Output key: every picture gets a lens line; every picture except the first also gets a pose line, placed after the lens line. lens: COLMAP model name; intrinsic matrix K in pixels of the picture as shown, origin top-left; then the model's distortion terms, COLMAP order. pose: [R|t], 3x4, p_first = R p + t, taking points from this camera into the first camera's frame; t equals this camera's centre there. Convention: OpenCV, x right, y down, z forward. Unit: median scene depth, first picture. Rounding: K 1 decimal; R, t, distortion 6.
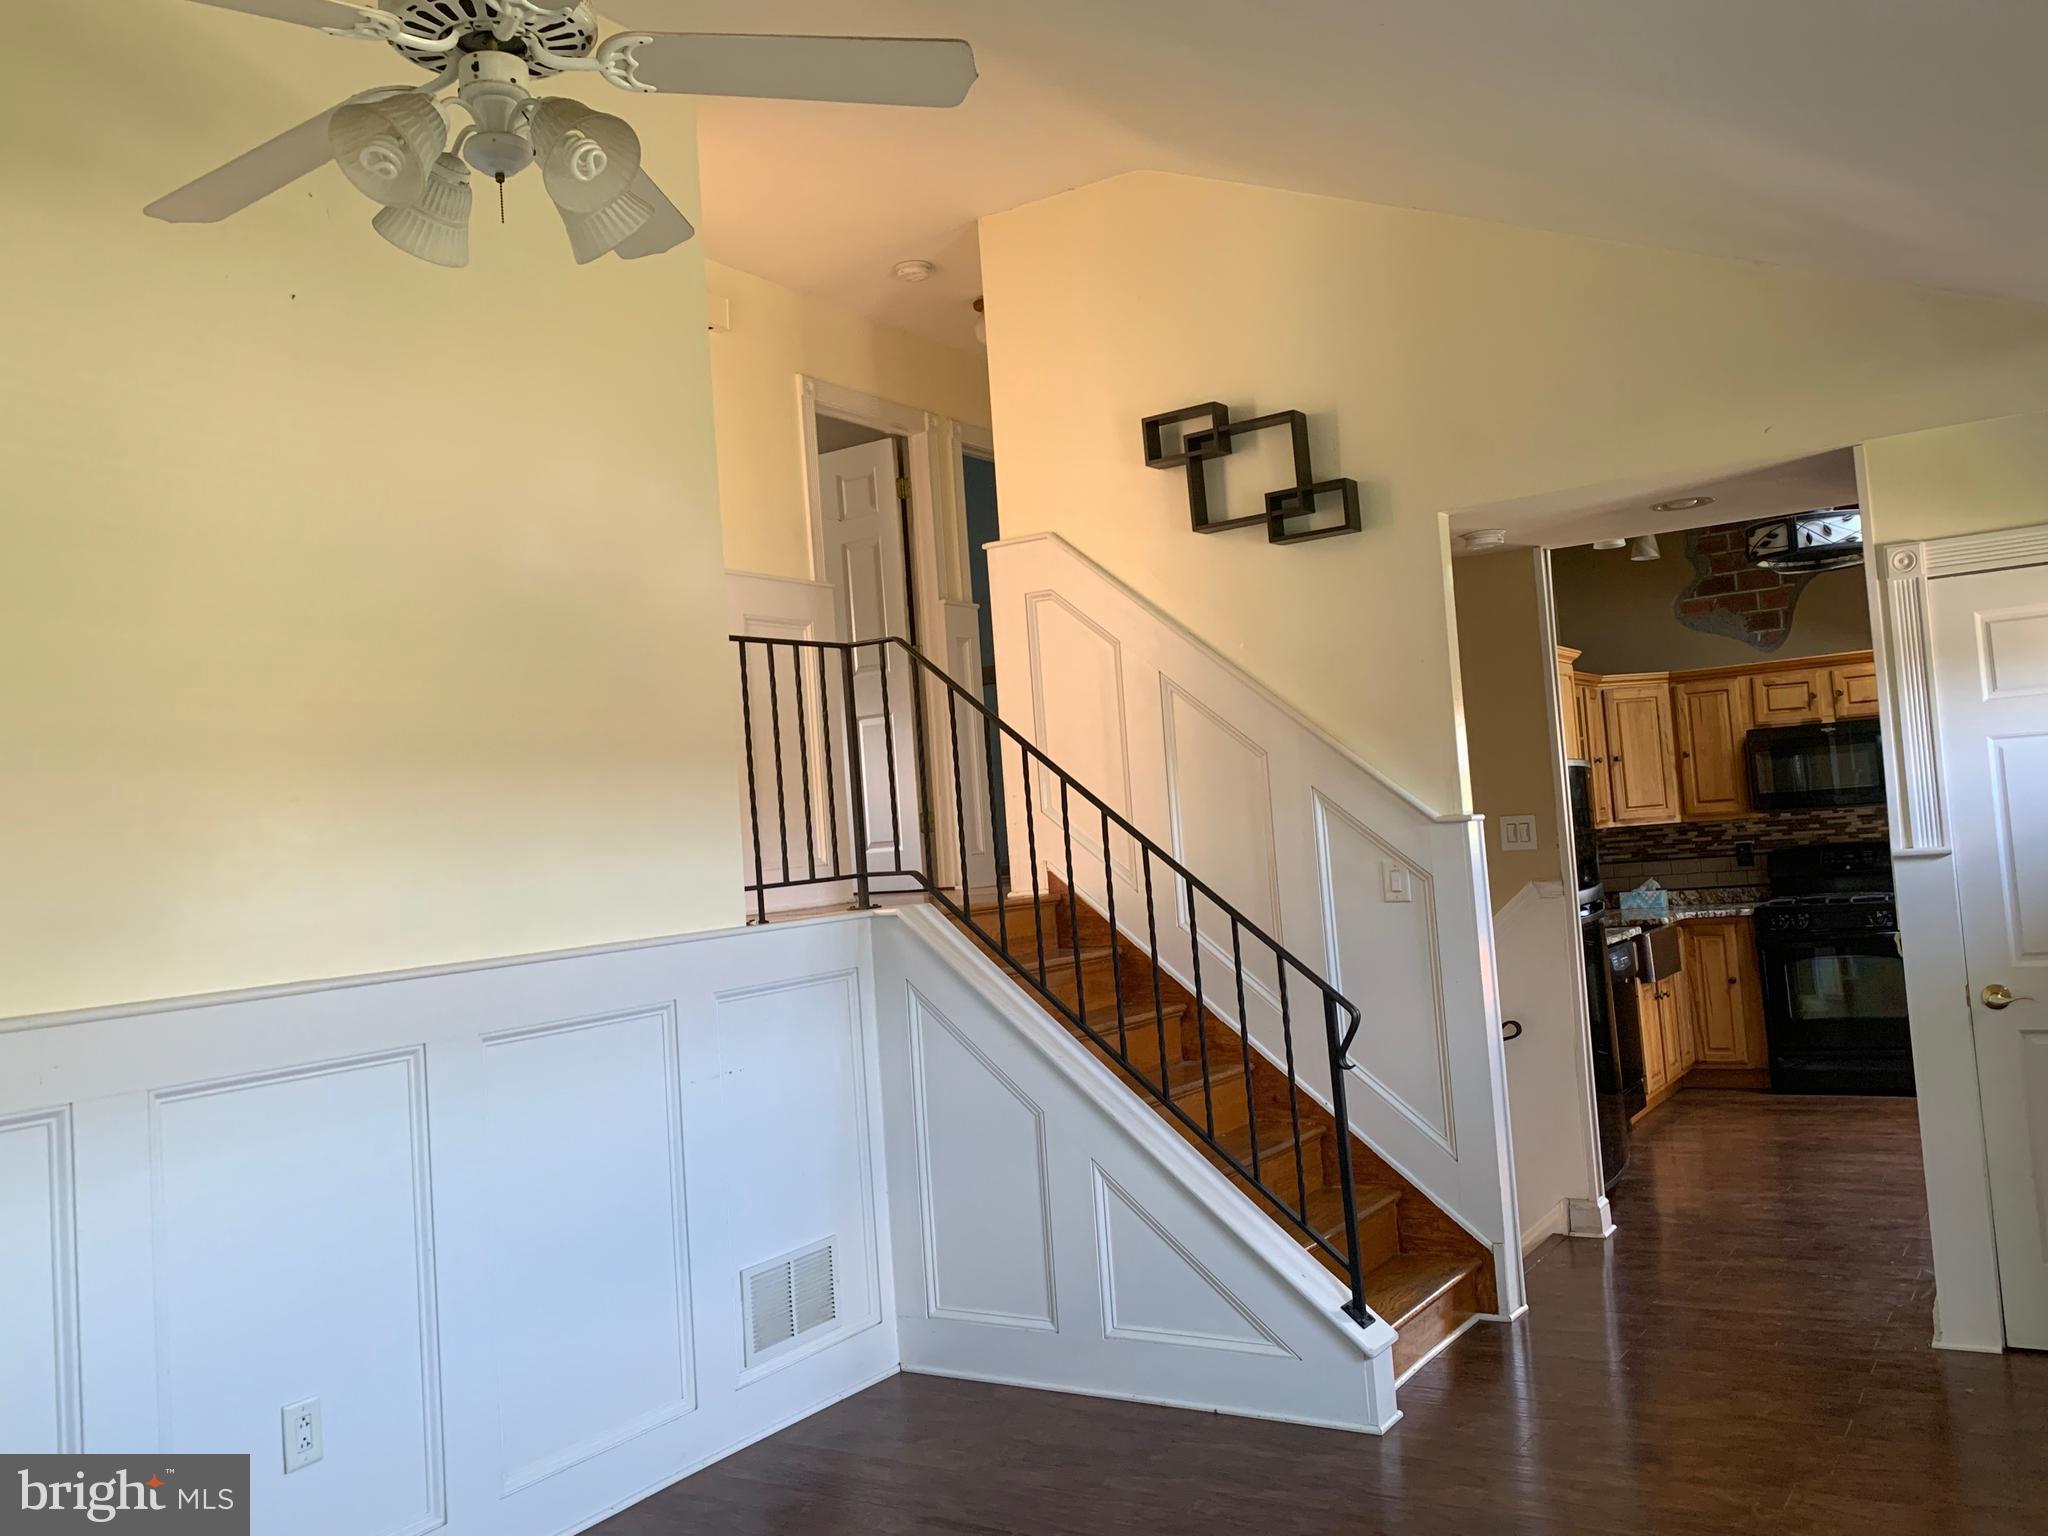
lens RADIAL K [[1716.1, 0, 1035.5], [0, 1716.1, 741.1], [0, 0, 1]] dist [0.023886, -0.003131]
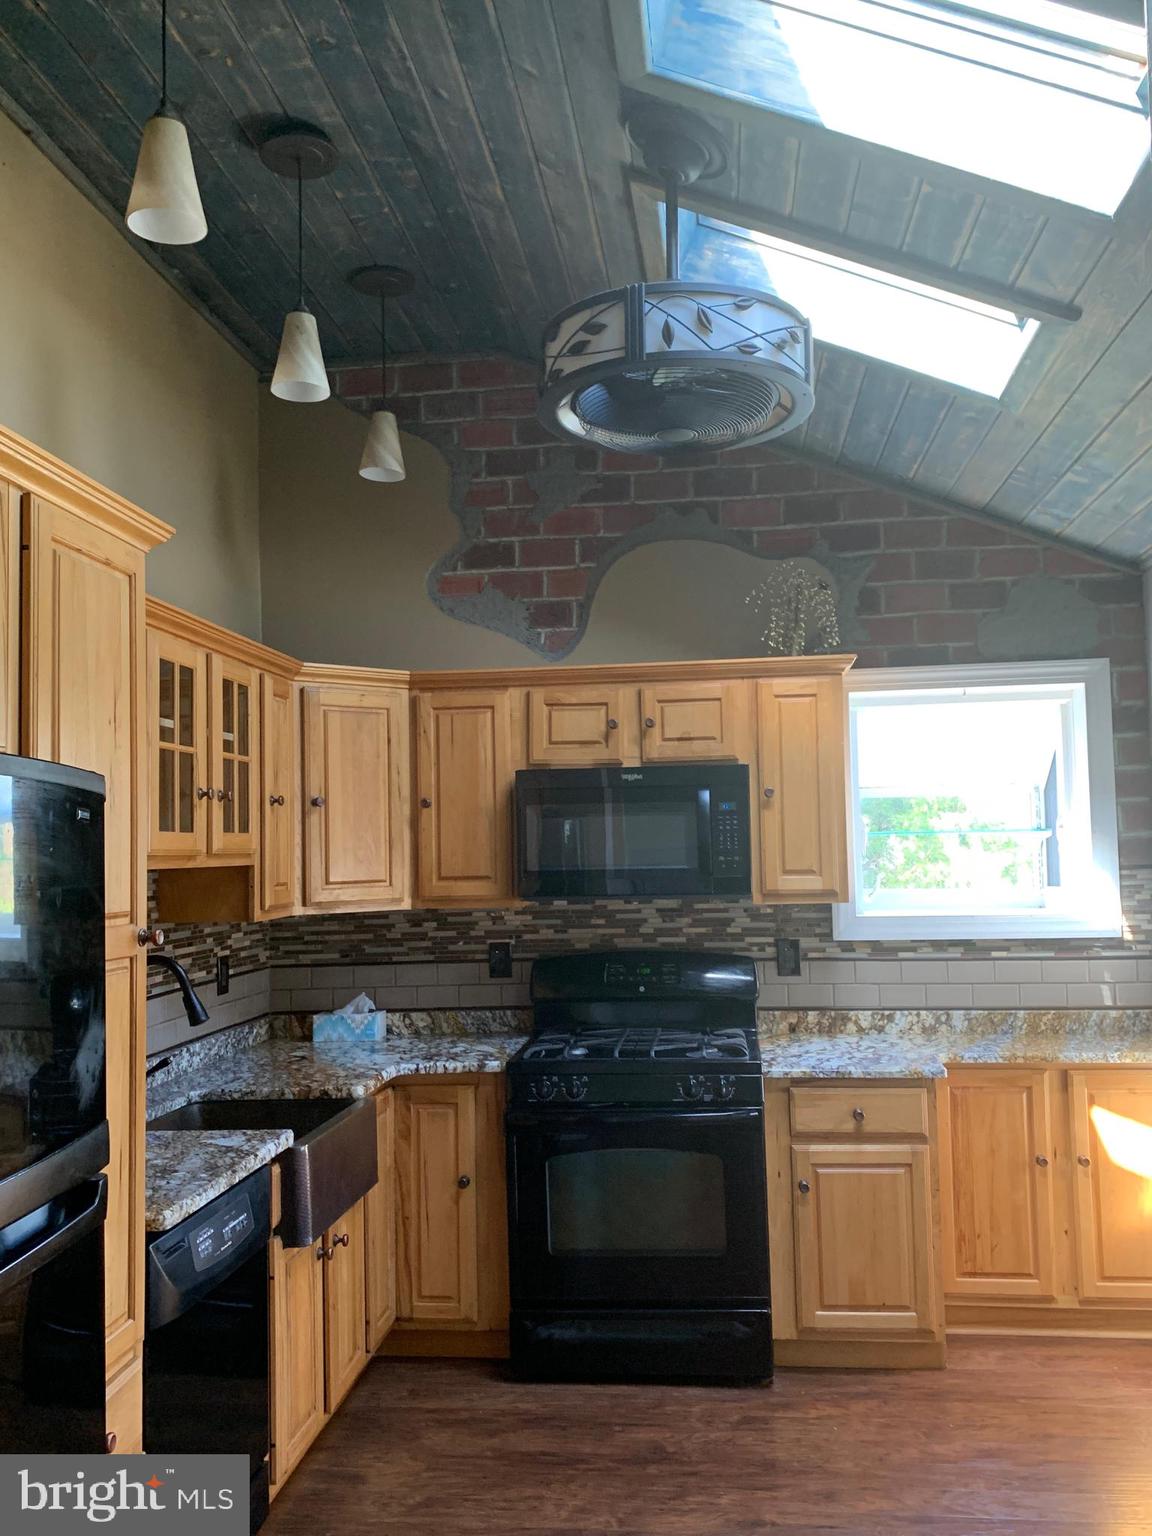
lens RADIAL K [[1287.1, 0, 578.4], [0, 1287.1, 769.3], [0, 0, 1]] dist [0.023886, -0.003131]
pose [[0.903109, 0.079050, 0.422072, 0.229505], [-0.068189, 0.996838, -0.040792, 0.011037], [-0.423962, 0.008059, 0.905644, 0.551581]]
